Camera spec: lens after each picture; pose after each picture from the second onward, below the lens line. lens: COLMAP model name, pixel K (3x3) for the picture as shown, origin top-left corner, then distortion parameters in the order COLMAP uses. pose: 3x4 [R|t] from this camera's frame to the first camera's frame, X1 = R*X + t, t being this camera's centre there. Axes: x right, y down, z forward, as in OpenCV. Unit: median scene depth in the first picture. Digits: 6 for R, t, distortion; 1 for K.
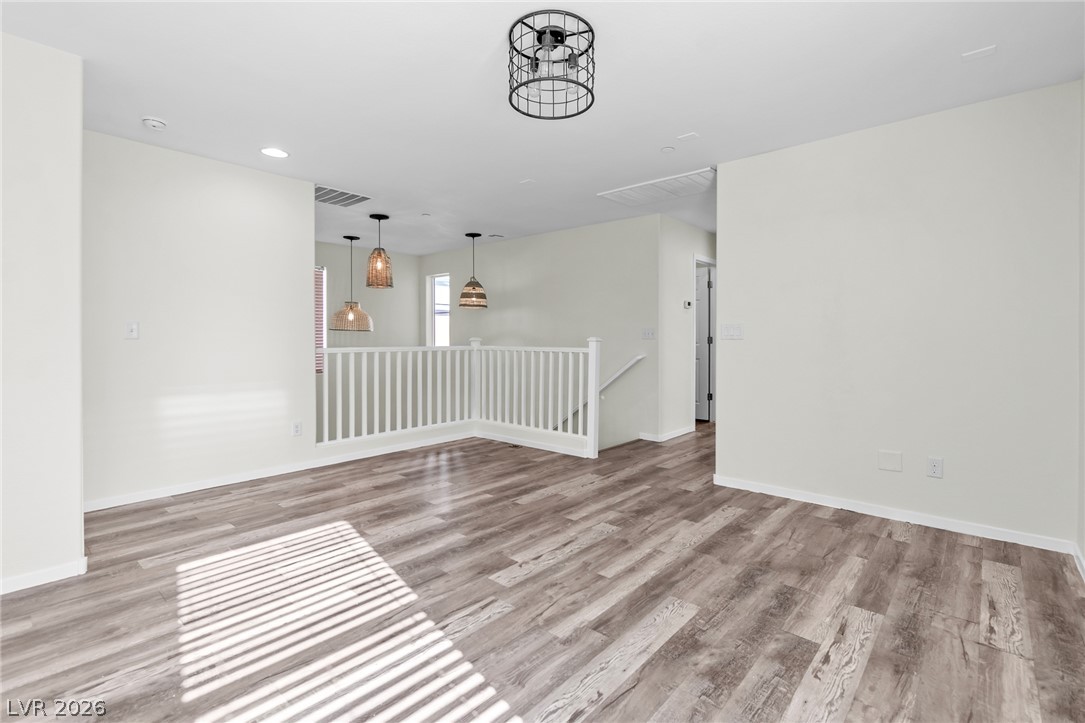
lens RADIAL K [[472.1, 0, 542.5], [0, 472.1, 361.5], [0, 0, 1]] dist [-0.000856, -0.000287]
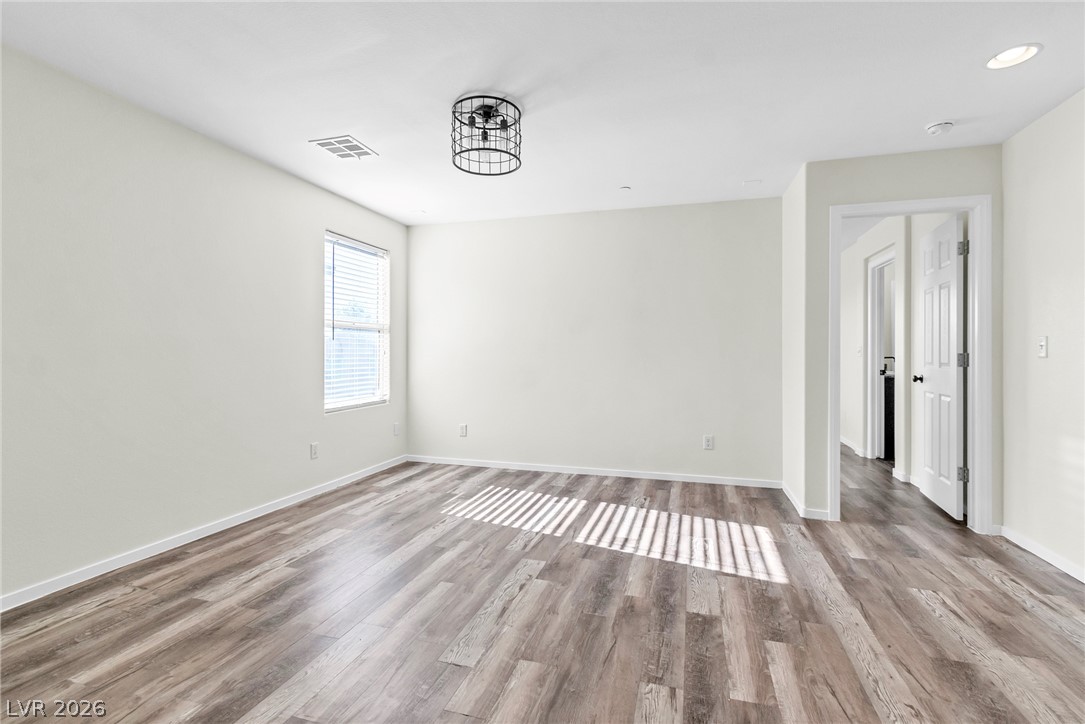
lens RADIAL K [[472.1, 0, 542.5], [0, 472.1, 362.0], [0, 0, 1]] dist [-0.000856, -0.000287]
pose [[-0.897520, 0.001633, -0.440970, 0.379933], [-0.027506, 0.997839, 0.059680, -0.092041], [0.440115, 0.065693, -0.895535, 1.896129]]
